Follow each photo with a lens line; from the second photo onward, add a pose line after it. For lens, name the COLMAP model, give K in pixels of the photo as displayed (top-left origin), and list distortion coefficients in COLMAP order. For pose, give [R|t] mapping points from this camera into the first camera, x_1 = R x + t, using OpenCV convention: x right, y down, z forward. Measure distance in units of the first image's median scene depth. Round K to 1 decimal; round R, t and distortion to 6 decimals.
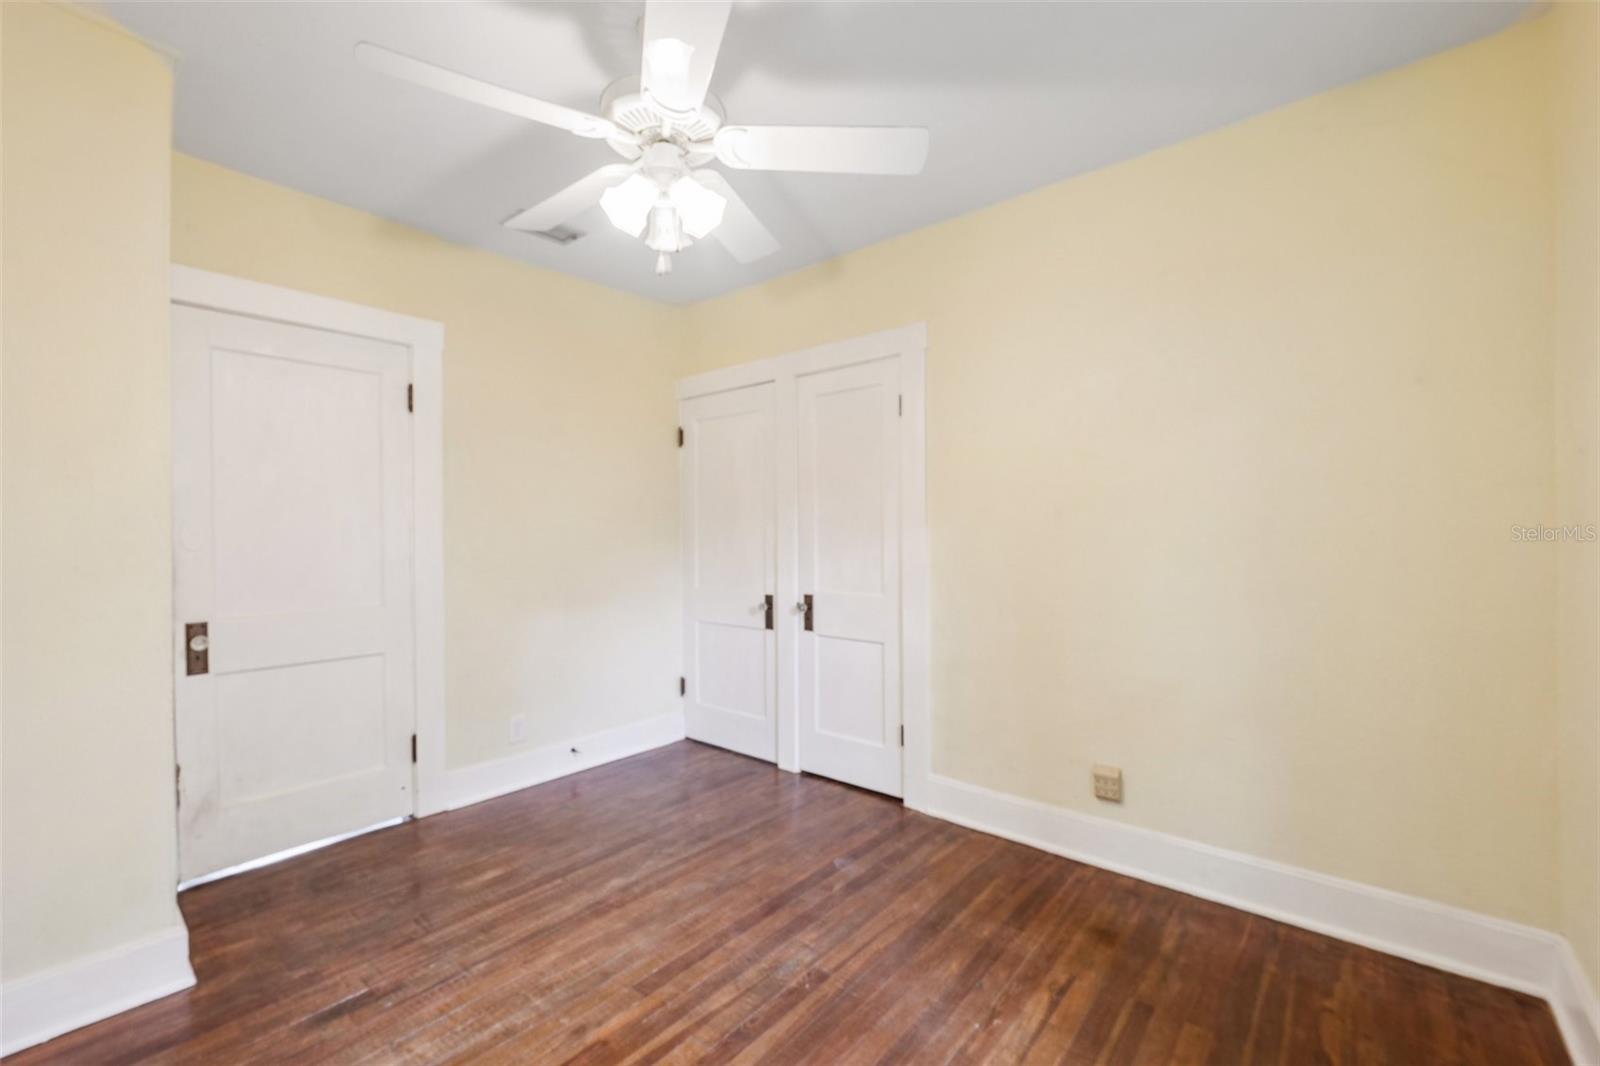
lens RADIAL K [[665.8, 0, 802.1], [0, 665.8, 540.5], [0, 0, 1]] dist [-0.008828, -0.000032]
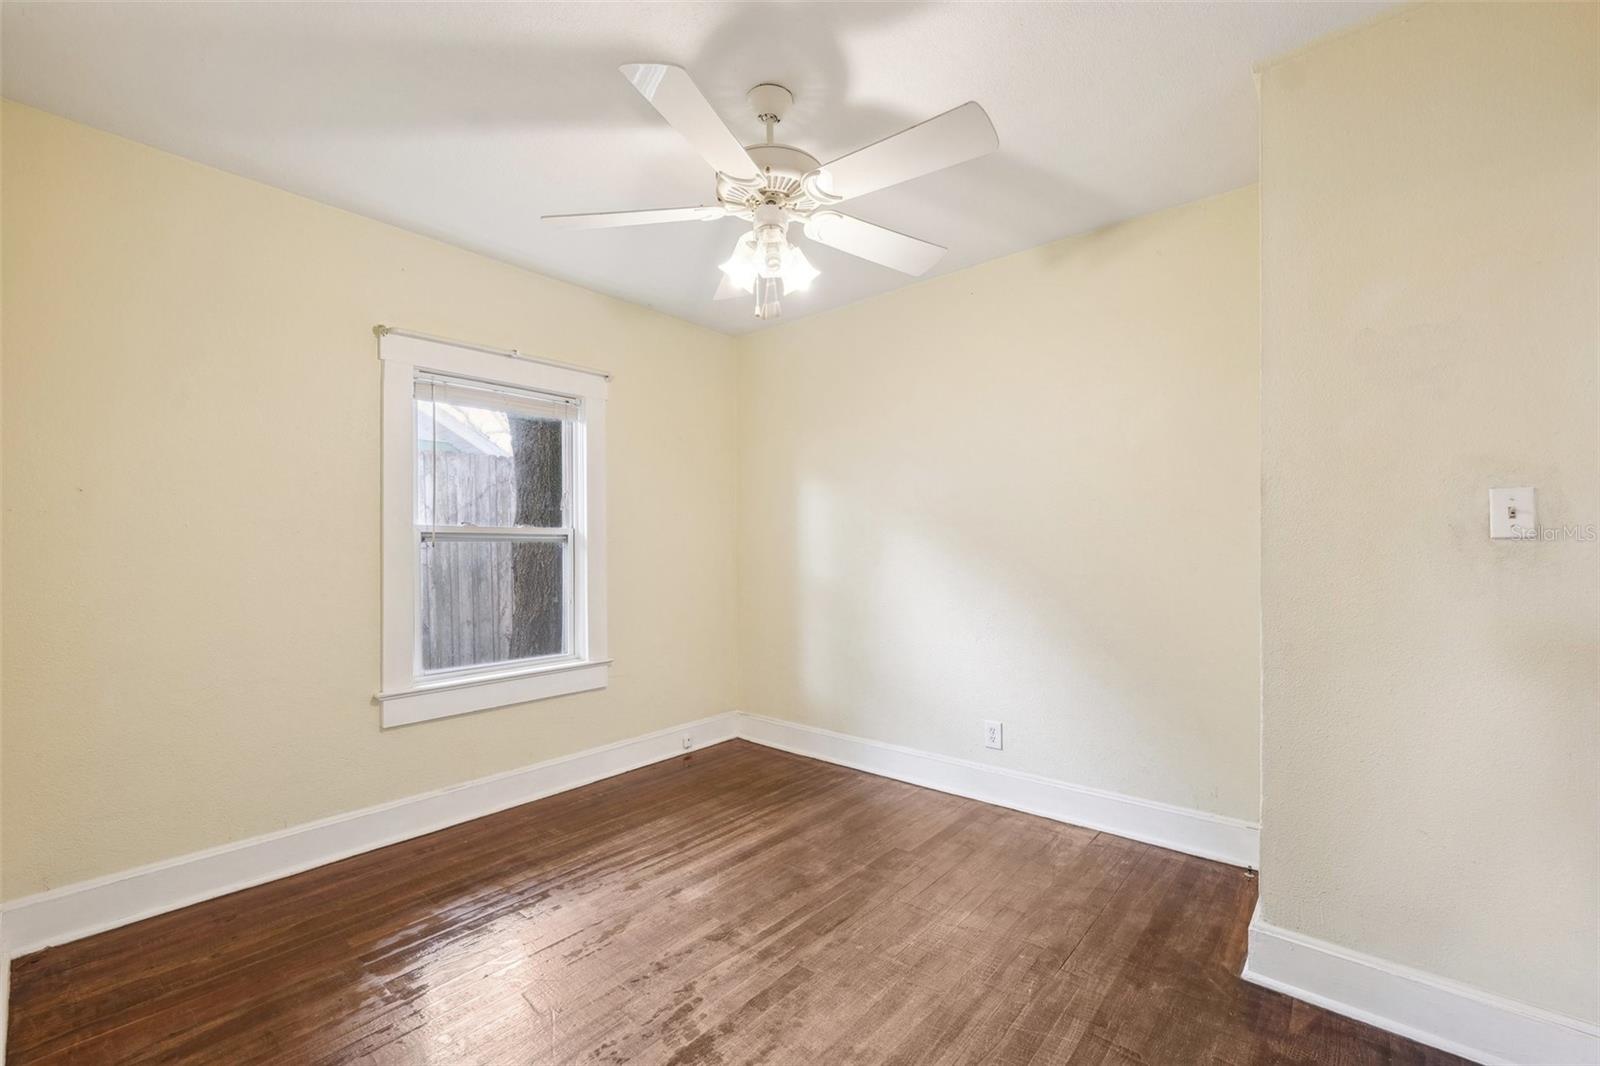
lens RADIAL K [[665.8, 0, 802.1], [0, 665.8, 540.5], [0, 0, 1]] dist [-0.008828, -0.000032]
pose [[-0.999944, 0.009182, 0.005173, -0.235172], [0.009213, 0.999940, 0.006009, -0.022003], [-0.005117, 0.006056, -0.999969, 1.937546]]
